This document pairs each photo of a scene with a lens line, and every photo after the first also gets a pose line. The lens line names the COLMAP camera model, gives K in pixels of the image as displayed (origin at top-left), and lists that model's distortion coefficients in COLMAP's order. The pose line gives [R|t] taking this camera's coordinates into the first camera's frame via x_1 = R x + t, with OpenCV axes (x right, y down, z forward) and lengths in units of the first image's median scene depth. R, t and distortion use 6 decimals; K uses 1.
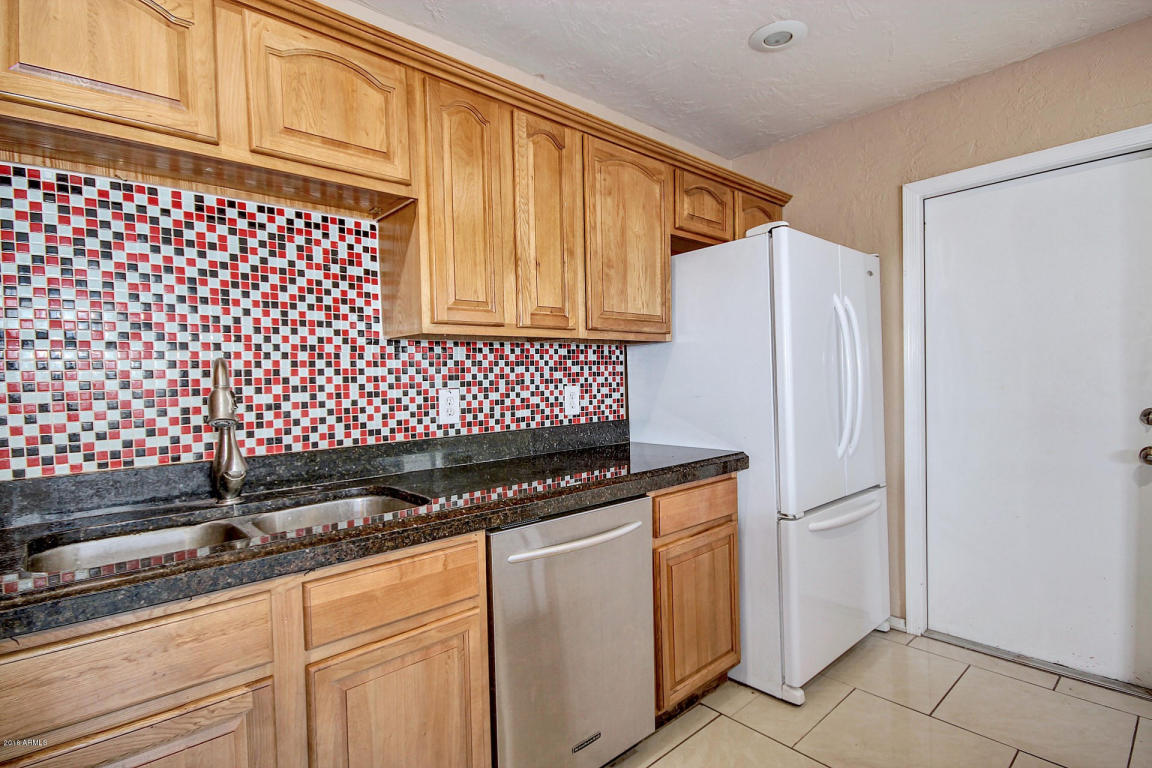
lens RADIAL K [[572.4, 0, 588.5], [0, 572.4, 394.9], [0, 0, 1]] dist [0.005452, -0.004781]
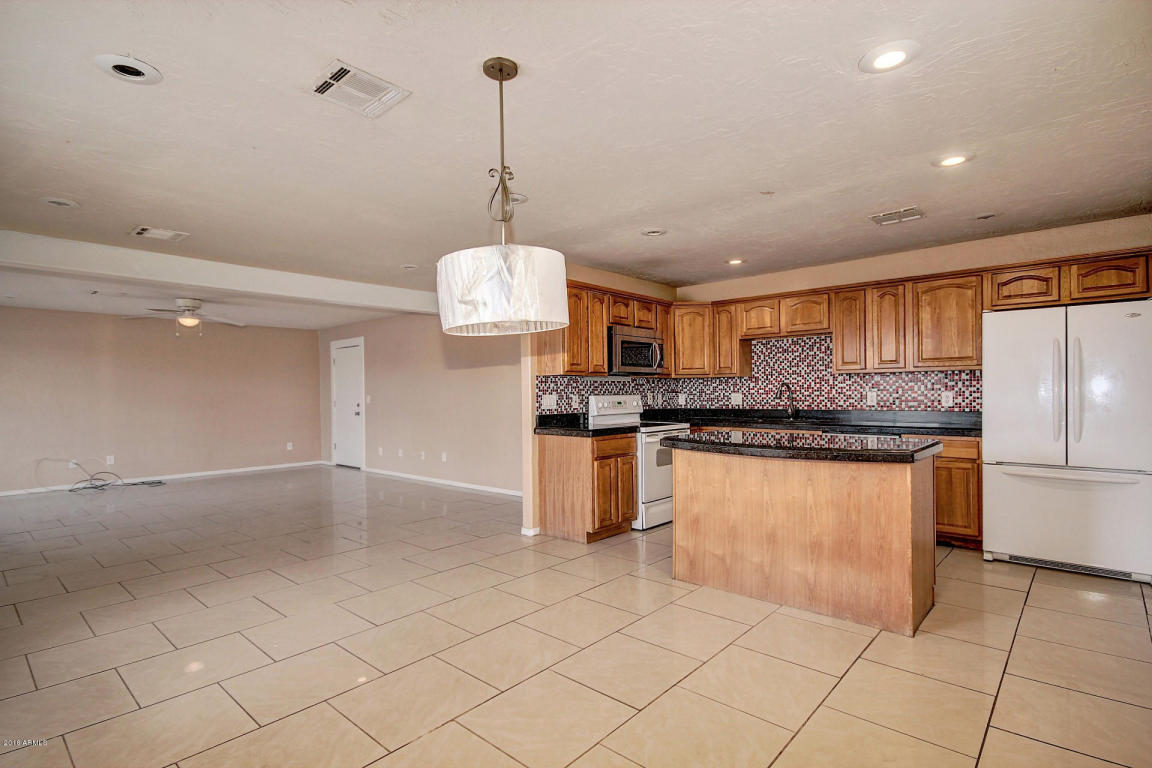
lens RADIAL K [[580.0, 0, 578.2], [0, 580.0, 387.5], [0, 0, 1]] dist [0.005523, -0.000907]
pose [[0.090215, 0.021342, -0.995694, 2.616772], [-0.018602, 0.999632, 0.019741, -0.066524], [0.995749, 0.016741, 0.090578, -0.647417]]
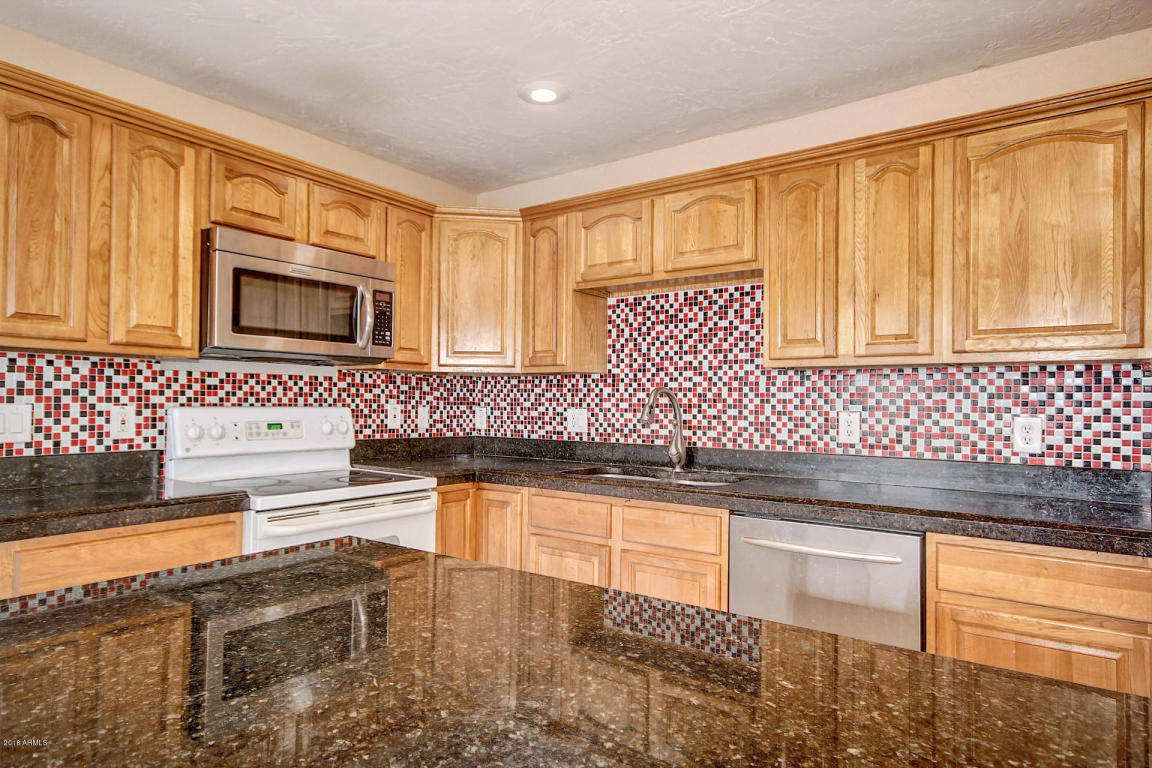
lens RADIAL K [[682.8, 0, 581.4], [0, 682.8, 387.7], [0, 0, 1]] dist [-0.002283, 0.010535]
pose [[0.185791, 0.012223, -0.982513, 1.124118], [-0.042558, 0.999084, 0.004382, -0.048624], [0.981667, 0.041000, 0.186141, 0.278843]]
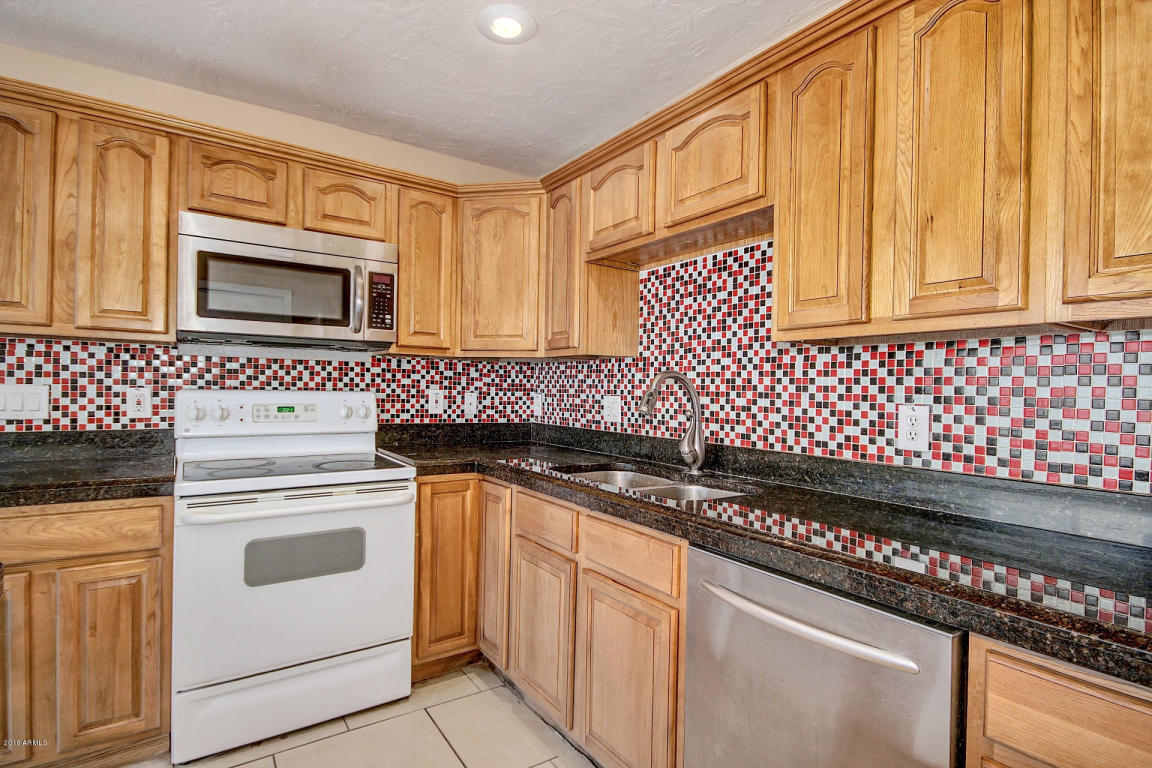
lens RADIAL K [[572.4, 0, 578.1], [0, 572.4, 389.9], [0, 0, 1]] dist [0.005452, -0.004781]
pose [[-0.157370, 0.030526, -0.987068, 0.680194], [-0.040523, 0.998481, 0.037340, -0.048344], [0.986708, 0.045875, -0.155894, 0.787808]]
